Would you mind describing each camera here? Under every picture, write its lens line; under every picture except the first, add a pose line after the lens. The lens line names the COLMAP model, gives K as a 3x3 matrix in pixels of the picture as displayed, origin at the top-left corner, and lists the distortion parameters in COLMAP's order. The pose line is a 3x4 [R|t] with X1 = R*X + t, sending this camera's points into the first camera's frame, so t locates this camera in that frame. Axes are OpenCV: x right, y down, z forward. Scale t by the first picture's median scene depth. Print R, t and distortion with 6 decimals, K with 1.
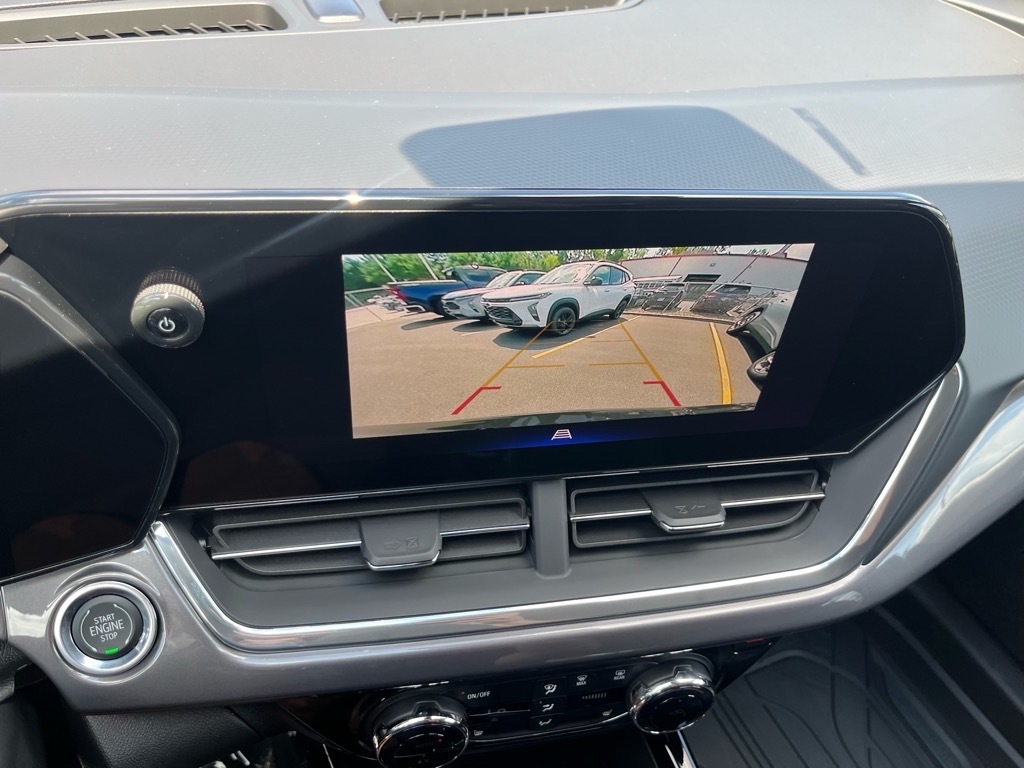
lens RADIAL K [[776.7, 0, 514.7], [0, 776.7, 385.4], [0, 0, 1]] dist [0.039454, -0.000060]
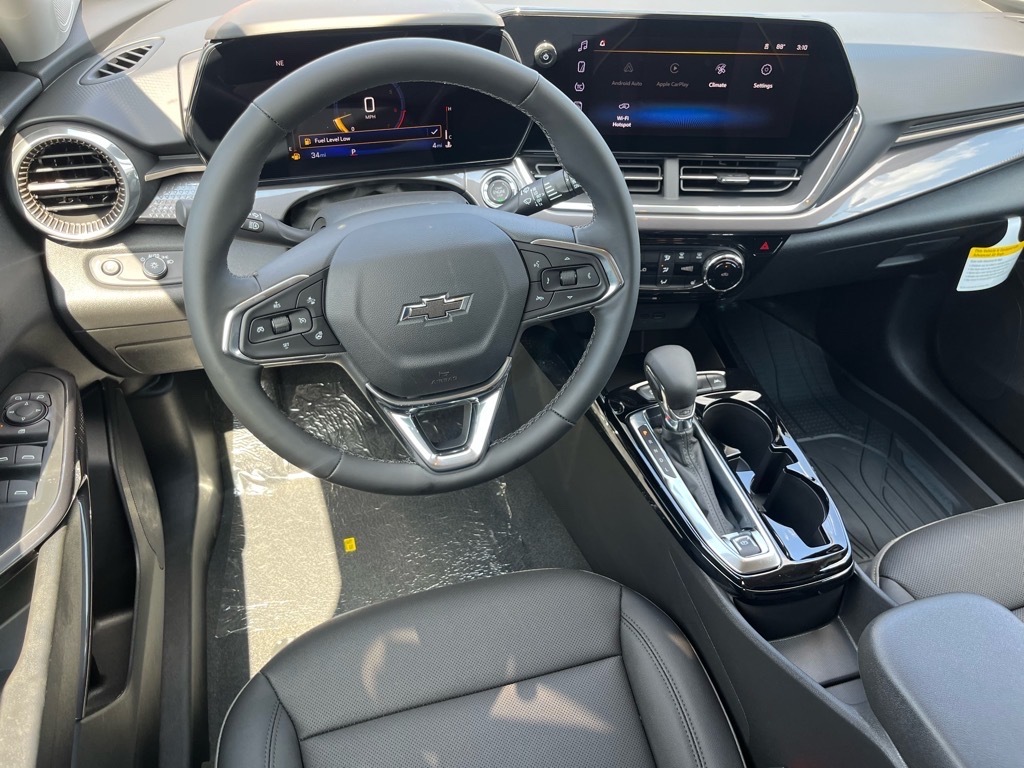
lens RADIAL K [[776.7, 0, 508.8], [0, 776.7, 383.3], [0, 0, 1]] dist [0.039454, -0.000060]
pose [[0.984976, 0.053208, -0.164290, -0.017261], [-0.065184, 0.995528, -0.068378, 0.963783], [0.159917, 0.078060, 0.984039, -1.307190]]
